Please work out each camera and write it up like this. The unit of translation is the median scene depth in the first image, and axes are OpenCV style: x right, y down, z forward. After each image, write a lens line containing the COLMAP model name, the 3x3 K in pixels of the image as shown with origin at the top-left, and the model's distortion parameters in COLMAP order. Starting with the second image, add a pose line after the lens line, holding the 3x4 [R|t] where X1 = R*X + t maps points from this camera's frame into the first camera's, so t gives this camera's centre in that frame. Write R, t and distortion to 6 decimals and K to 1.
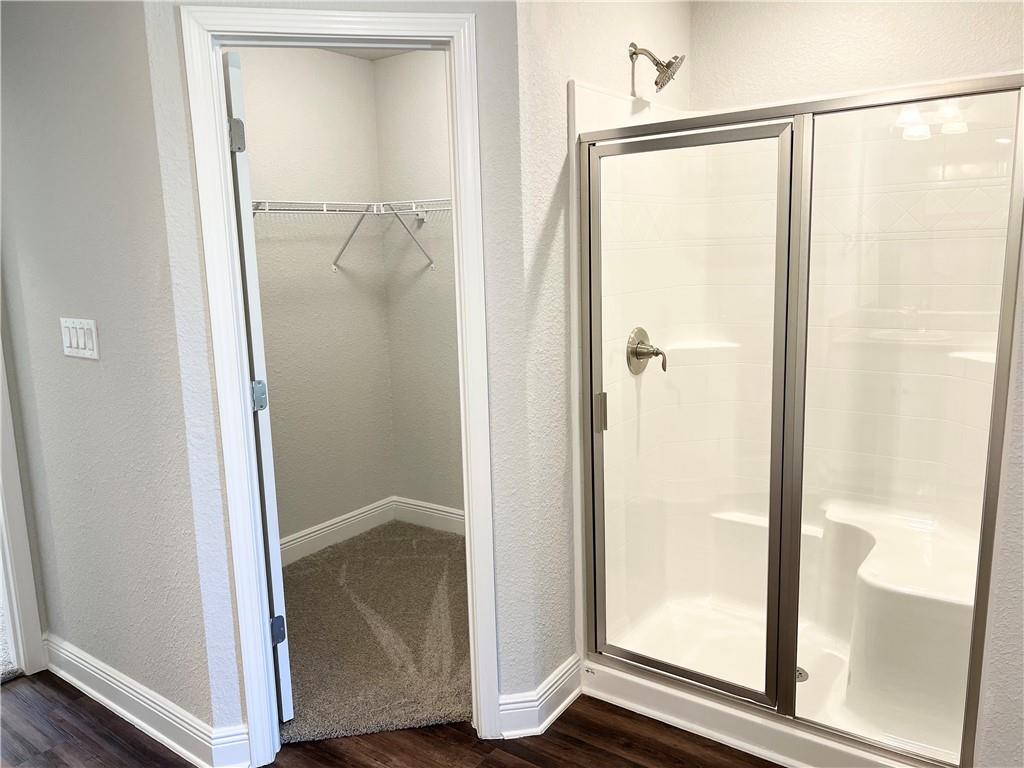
lens RADIAL K [[762.5, 0, 509.3], [0, 762.5, 384.9], [0, 0, 1]] dist [0.053187, -0.061701]
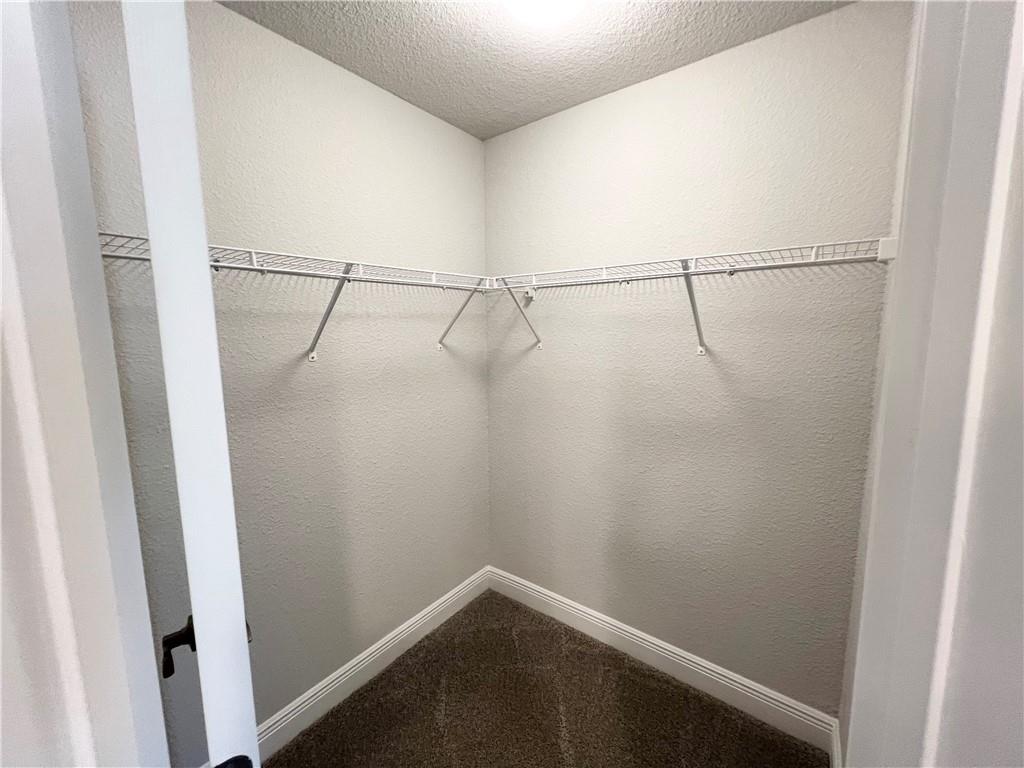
lens RADIAL K [[412.8, 0, 510.4], [0, 412.8, 379.6], [0, 0, 1]] dist [0.003713, 0.000061]
pose [[0.999520, 0.015013, -0.027087, -0.124190], [-0.016416, 0.998494, -0.052357, -0.084916], [0.026260, 0.052776, 0.998261, 0.483571]]
